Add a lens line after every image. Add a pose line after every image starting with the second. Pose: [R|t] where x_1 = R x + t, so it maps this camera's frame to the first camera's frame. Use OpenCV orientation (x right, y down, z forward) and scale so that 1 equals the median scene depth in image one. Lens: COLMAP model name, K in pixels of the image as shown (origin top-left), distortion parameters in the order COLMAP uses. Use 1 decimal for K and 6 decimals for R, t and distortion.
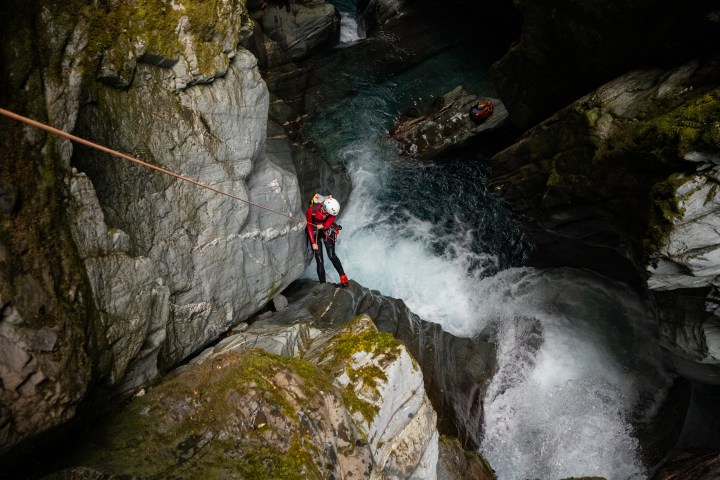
lens RADIAL K [[583.1, 0, 362.2], [0, 583.1, 239.4], [0, 0, 1]] dist [-0.201485, 0.129450]
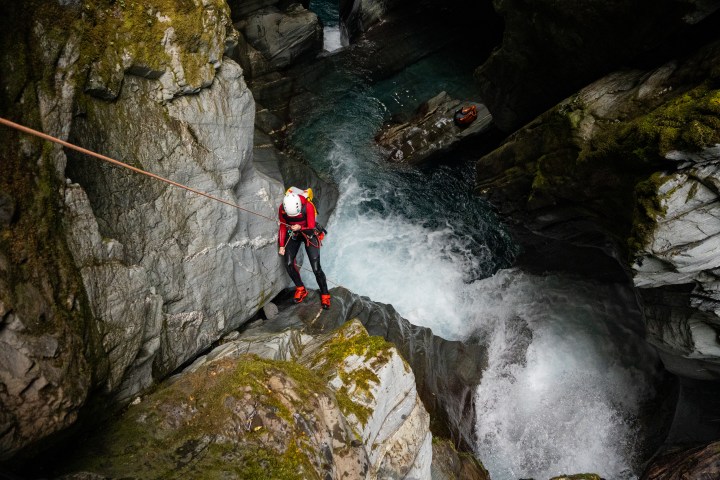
lens RADIAL K [[583.1, 0, 362.2], [0, 583.1, 239.4], [0, 0, 1]] dist [-0.201485, 0.129450]
pose [[0.999456, -0.025062, 0.021420, -0.001840], [0.025327, 0.999605, -0.012186, 0.003068], [-0.021106, 0.012721, 0.999696, -0.009705]]
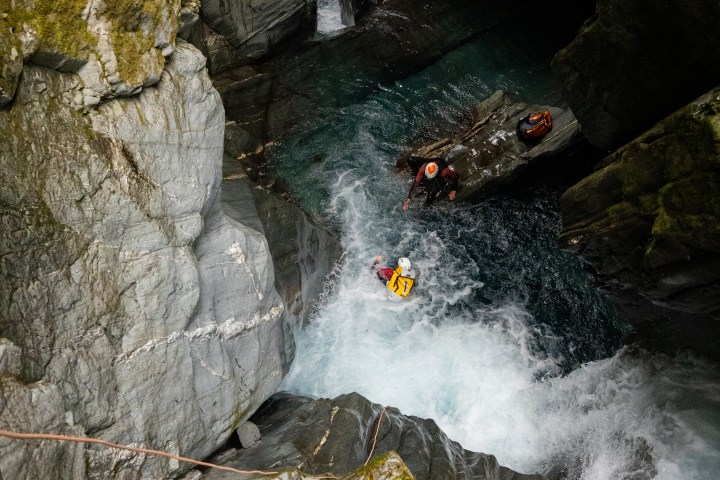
lens RADIAL K [[875.2, 0, 356.9], [0, 875.2, 233.3], [0, 0, 1]] dist [-0.201094, 0.111948]
pose [[0.999226, -0.039011, 0.005128, -0.026979], [0.039334, 0.993625, -0.105651, -0.008283], [-0.000974, 0.105771, 0.994390, 0.046731]]
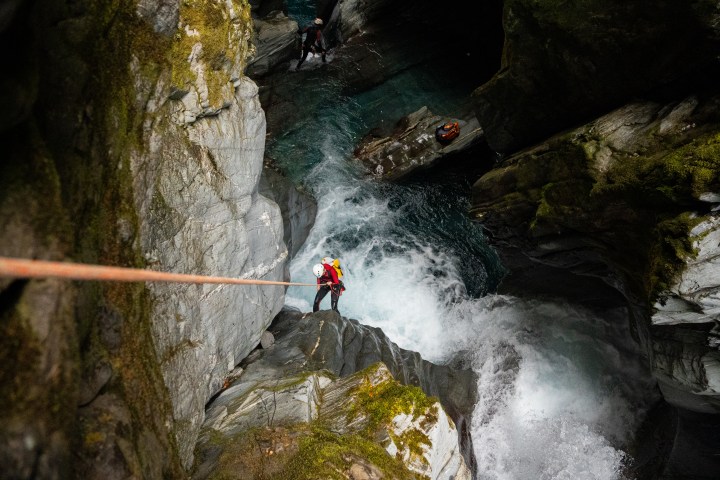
lens RADIAL K [[583.4, 0, 367.5], [0, 583.4, 241.8], [0, 0, 1]] dist [-0.203041, 0.125851]
pose [[0.994968, -0.002142, 0.100175, -0.104358], [0.004151, 0.999794, -0.019848, -0.046184], [-0.100111, 0.020164, 0.994772, 0.060119]]
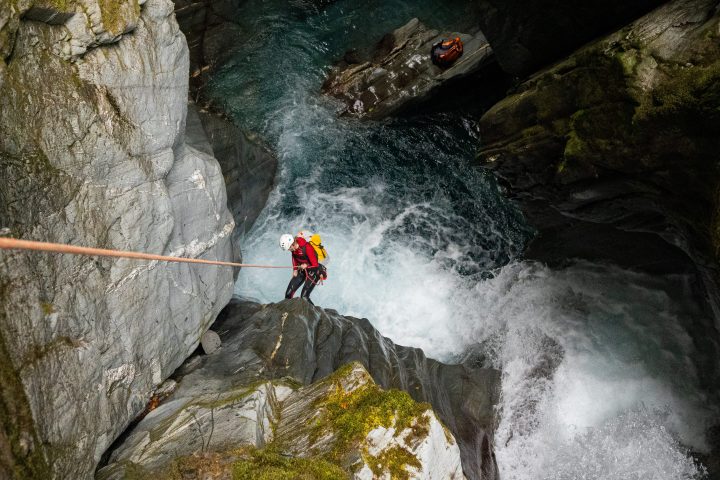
lens RADIAL K [[788.3, 0, 362.8], [0, 788.3, 198.8], [0, 0, 1]] dist [-0.201559, 0.118996]
pose [[0.992144, -0.057675, 0.111017, -0.076392], [0.061150, 0.997732, -0.028144, -0.038937], [-0.109142, 0.034712, 0.993420, 0.050300]]
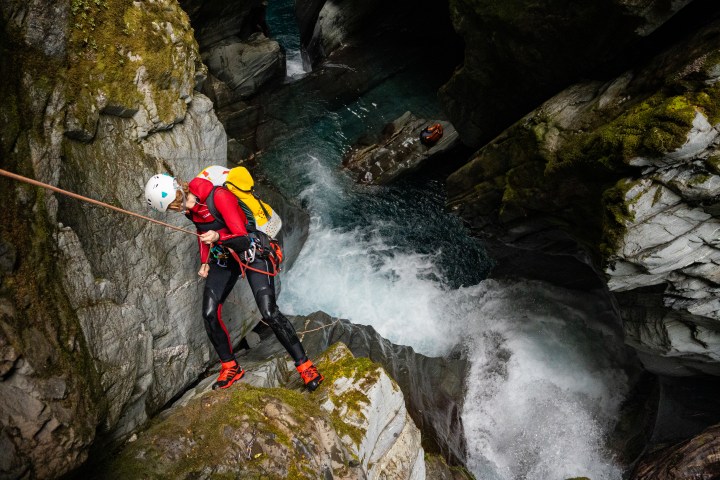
lens RADIAL K [[583.1, 0, 362.2], [0, 583.1, 239.4], [0, 0, 1]] dist [-0.201485, 0.129450]
pose [[0.993671, -0.087292, 0.070698, -0.012171], [0.090755, 0.994747, -0.047352, 0.000935], [-0.066194, 0.053468, 0.996373, -0.024996]]
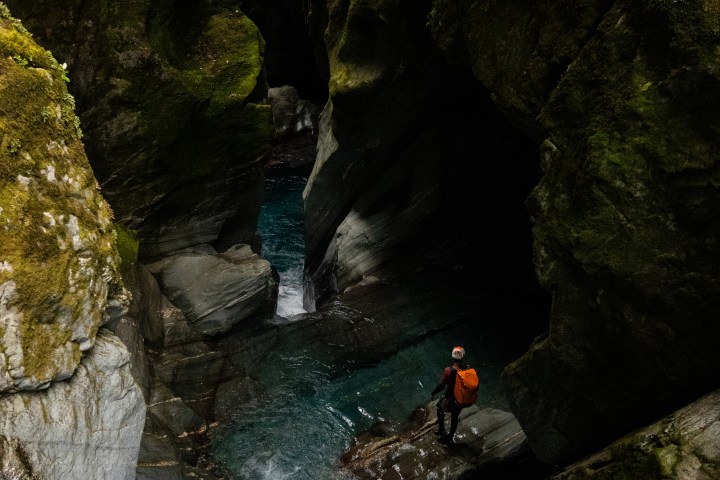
lens RADIAL K [[874.9, 0, 361.1], [0, 874.9, 235.7], [0, 0, 1]] dist [-0.209009, 0.135989]
pose [[0.996778, 0.060783, 0.052345, 0.007476], [-0.034046, 0.911434, -0.410036, -0.061945], [-0.072632, 0.406933, 0.910566, 0.087234]]
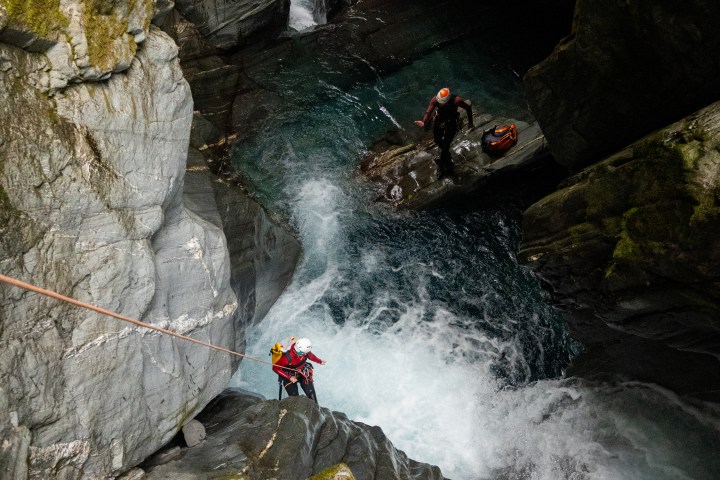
lens RADIAL K [[874.9, 0, 361.1], [0, 874.9, 235.7], [0, 0, 1]] dist [-0.209009, 0.135989]
pose [[0.997600, 0.031182, 0.061819, -0.037054], [-0.024798, 0.994529, -0.101472, -0.018826], [-0.064645, 0.099696, 0.992916, 0.067795]]
